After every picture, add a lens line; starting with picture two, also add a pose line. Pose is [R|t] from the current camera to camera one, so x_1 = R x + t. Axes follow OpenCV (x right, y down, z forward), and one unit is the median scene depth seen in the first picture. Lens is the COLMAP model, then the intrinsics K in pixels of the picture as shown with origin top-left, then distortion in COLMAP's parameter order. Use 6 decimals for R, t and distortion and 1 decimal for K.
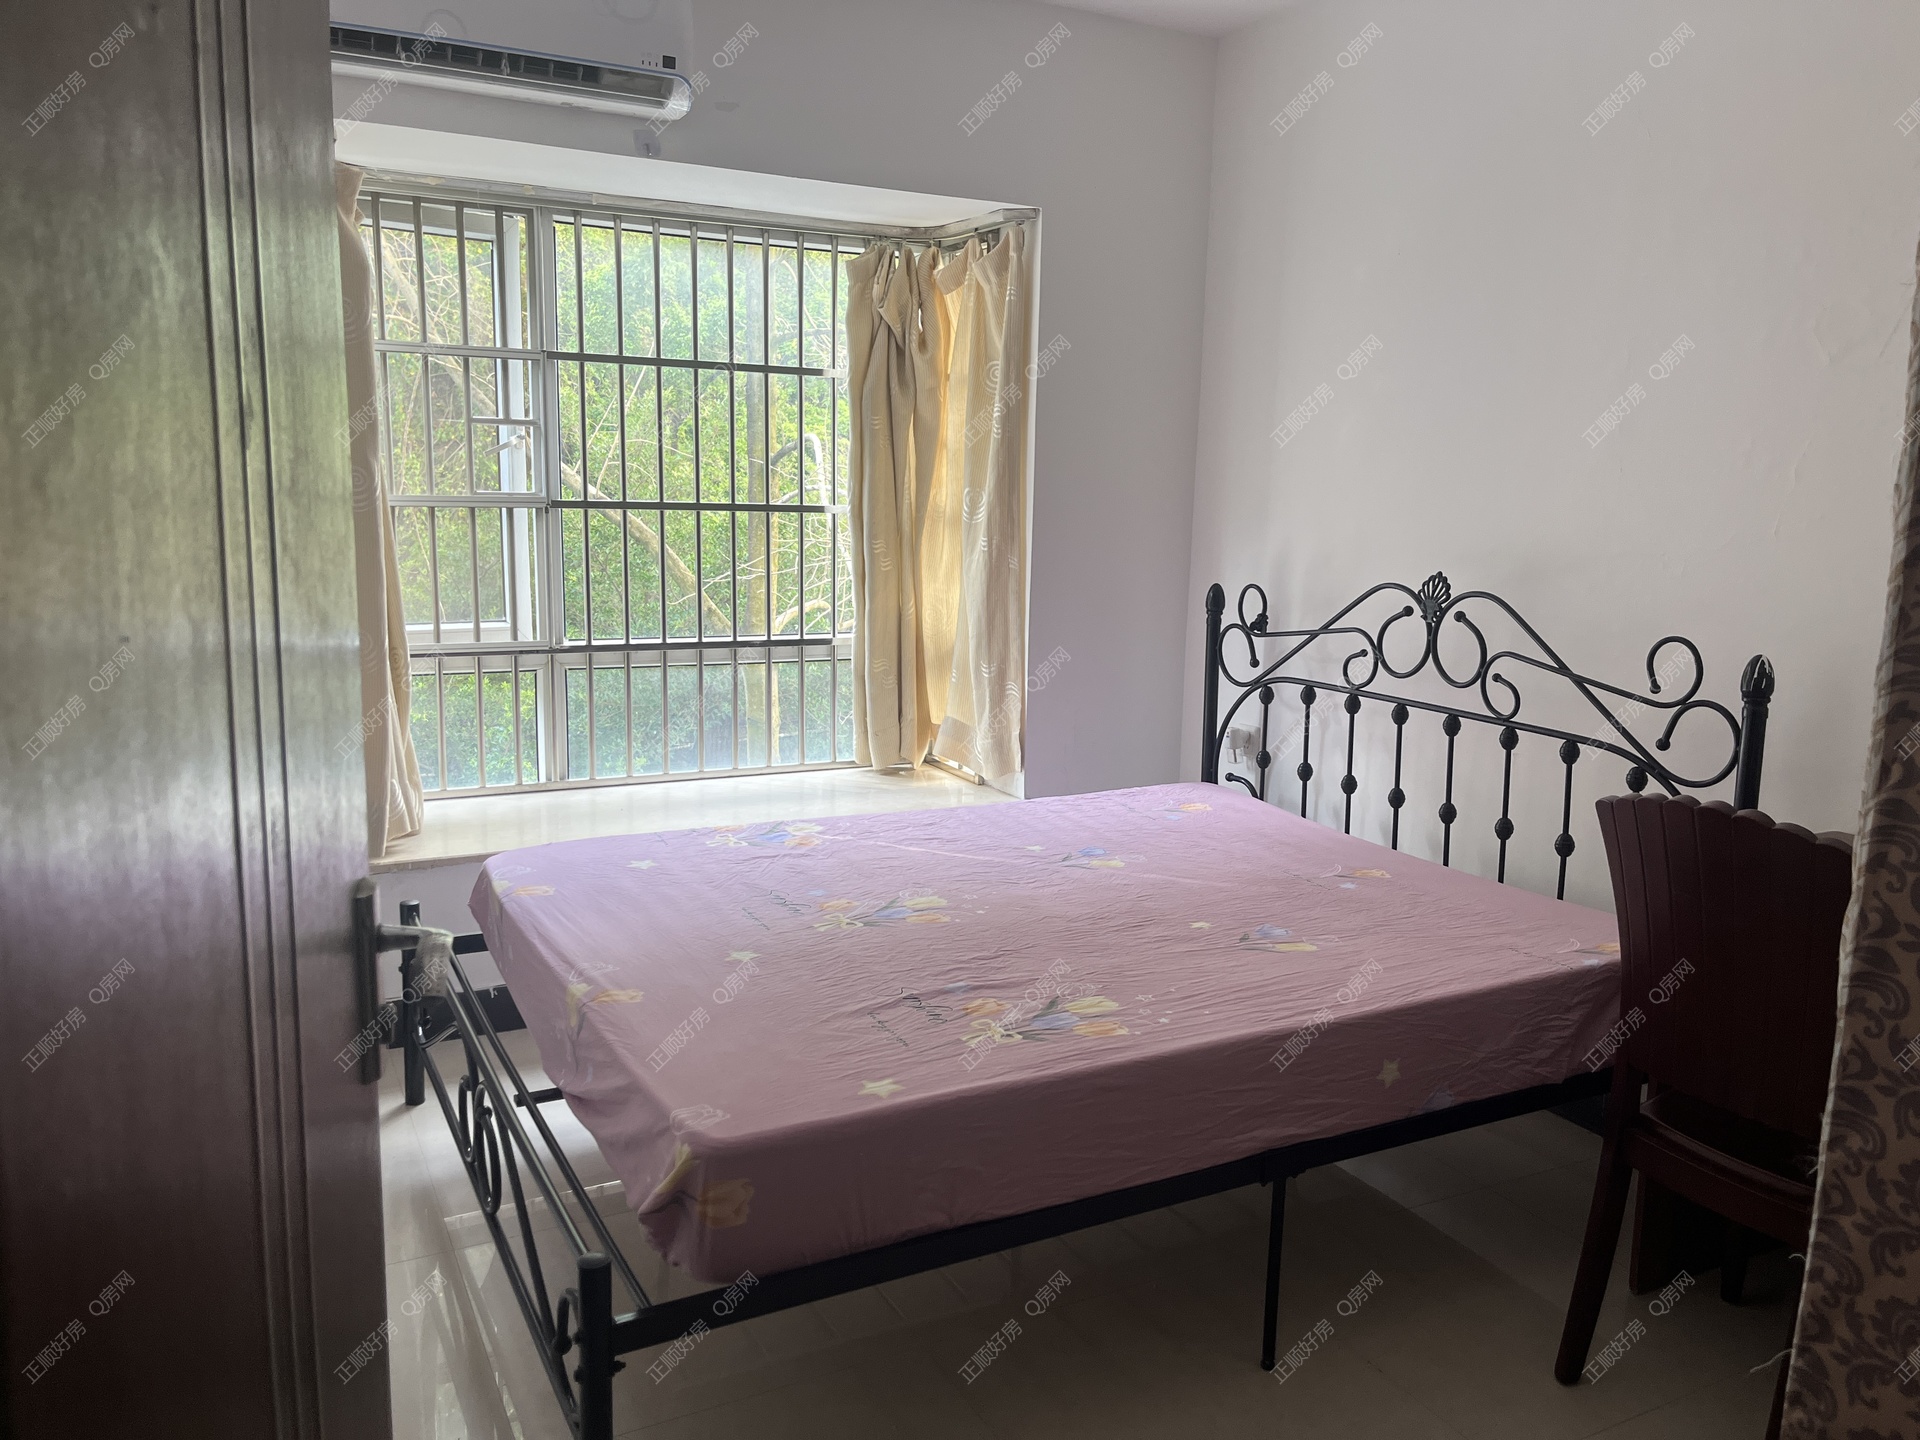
lens RADIAL K [[1459.1, 0, 952.2], [0, 1459.1, 713.1], [0, 0, 1]] dist [0.023042, -0.005835]
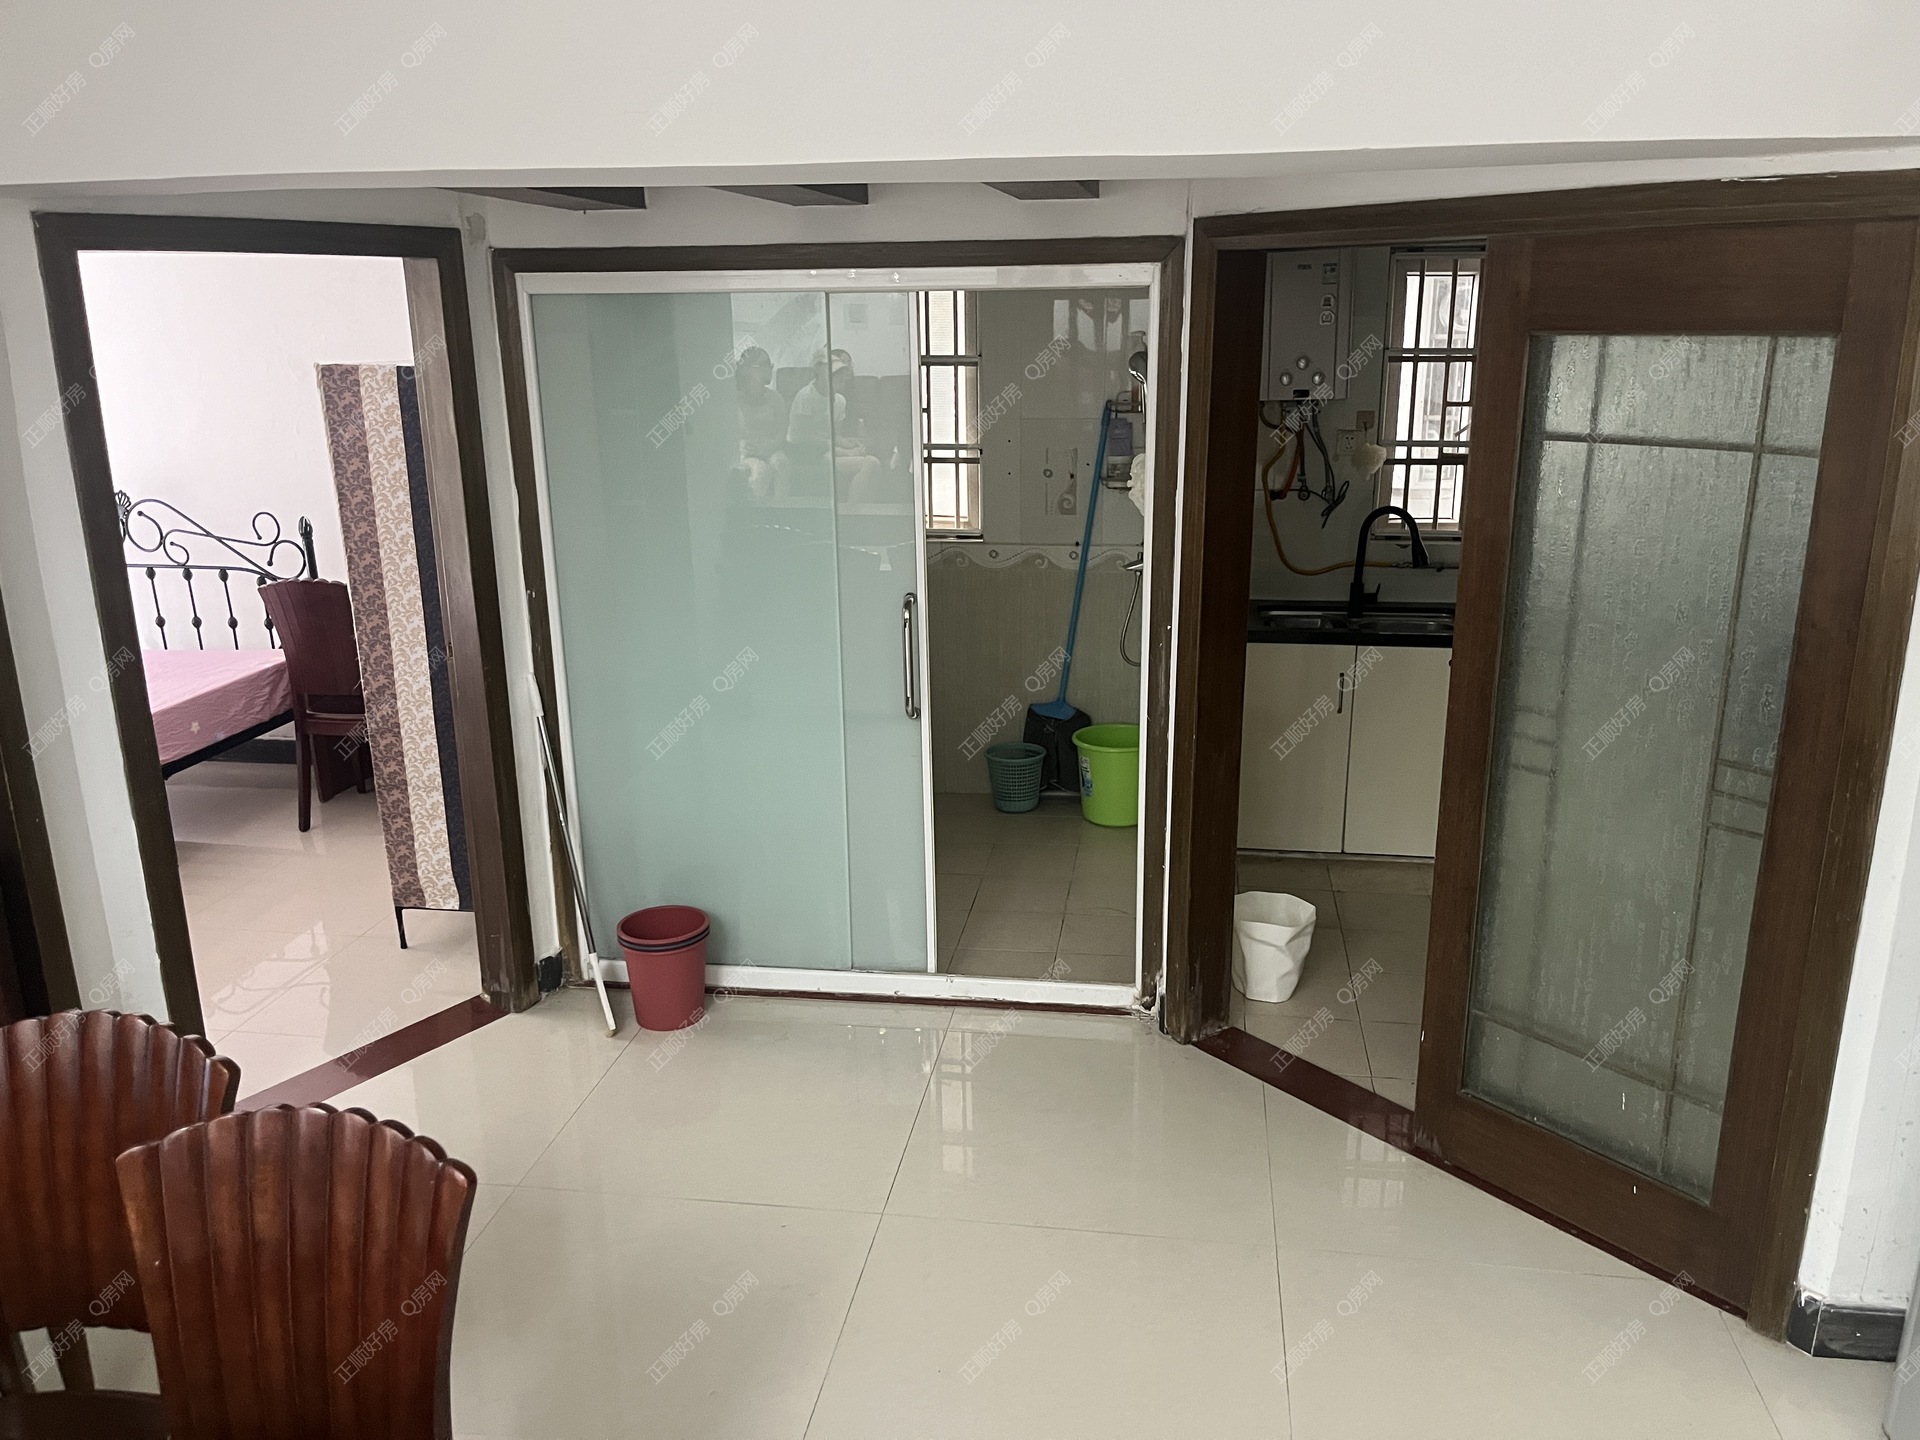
lens RADIAL K [[1459.1, 0, 952.2], [0, 1459.1, 713.1], [0, 0, 1]] dist [0.023042, -0.005835]
pose [[0.583698, -0.255044, 0.770875, -0.594417], [0.157216, 0.966921, 0.200864, -0.037799], [-0.796605, 0.003950, 0.604487, -1.008561]]
